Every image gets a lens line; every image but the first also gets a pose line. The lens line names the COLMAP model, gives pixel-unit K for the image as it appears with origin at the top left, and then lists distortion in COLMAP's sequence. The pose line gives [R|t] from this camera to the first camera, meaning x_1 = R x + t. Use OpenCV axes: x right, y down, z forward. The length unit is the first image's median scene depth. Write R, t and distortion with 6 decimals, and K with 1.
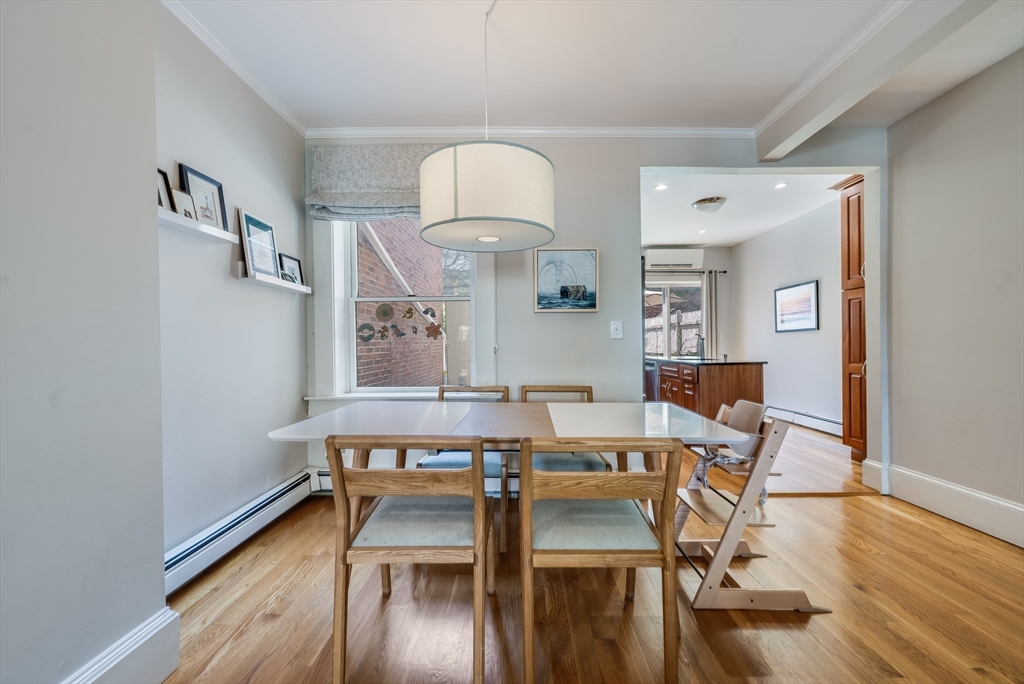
lens RADIAL K [[410.9, 0, 512.1], [0, 410.9, 344.7], [0, 0, 1]] dist [-0.000464, 0.000055]
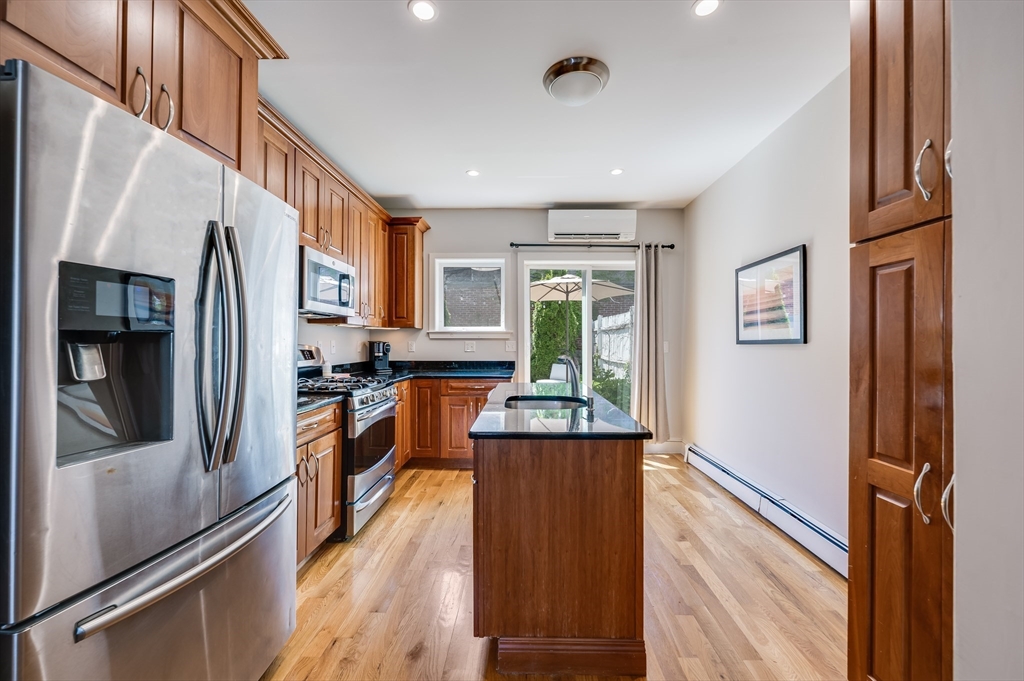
lens RADIAL K [[408.3, 0, 510.7], [0, 408.3, 340.5], [0, 0, 1]] dist [-0.002097, -0.000773]
pose [[0.999568, 0.013048, -0.026336, 0.339977], [-0.013094, 0.999913, -0.001565, -0.029439], [0.026313, 0.001909, 0.999652, 0.419463]]
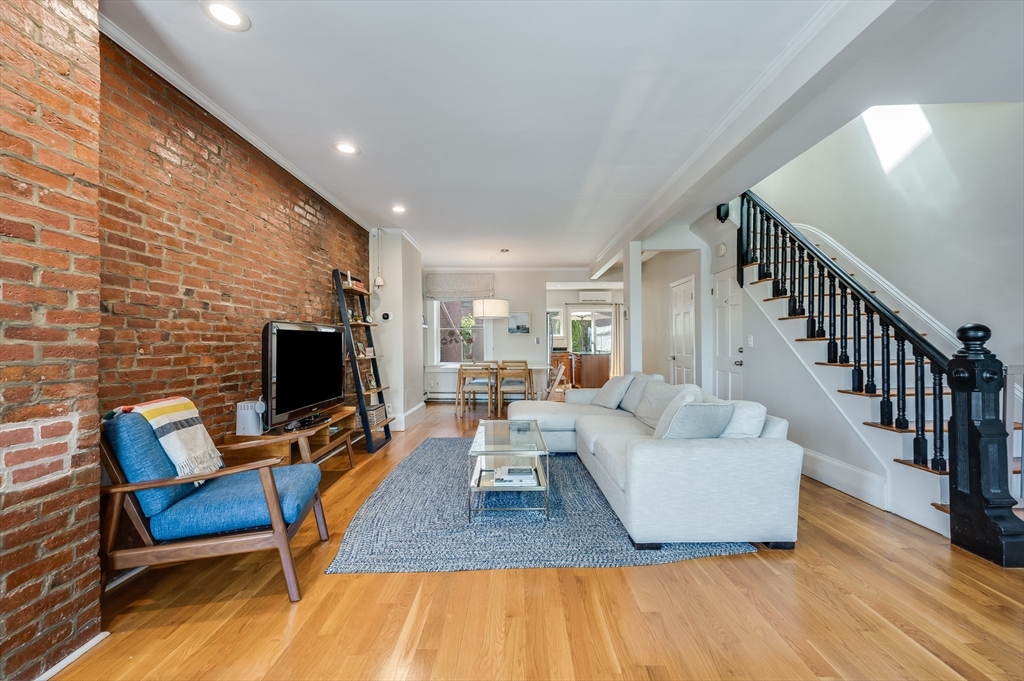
lens RADIAL K [[408.3, 0, 513.5], [0, 408.3, 342.1], [0, 0, 1]] dist [-0.002097, -0.000773]
pose [[0.999985, 0.004711, 0.002746, 0.044942], [-0.004705, 0.999987, -0.002196, -0.011045], [-0.002757, 0.002183, 0.999994, -0.894853]]
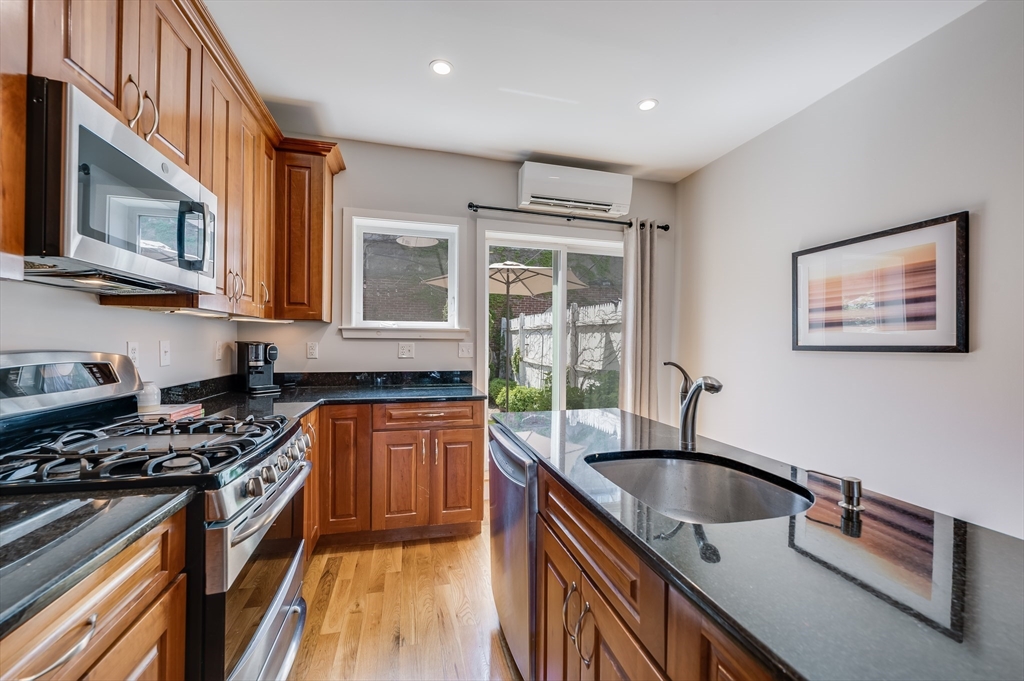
lens RADIAL K [[408.3, 0, 511.8], [0, 408.3, 343.1], [0, 0, 1]] dist [-0.002097, -0.000773]
pose [[0.965882, 0.019963, 0.258213, 0.233682], [-0.020658, 0.999787, -0.000023, -0.030556], [-0.258158, -0.005312, 0.966088, 0.654593]]
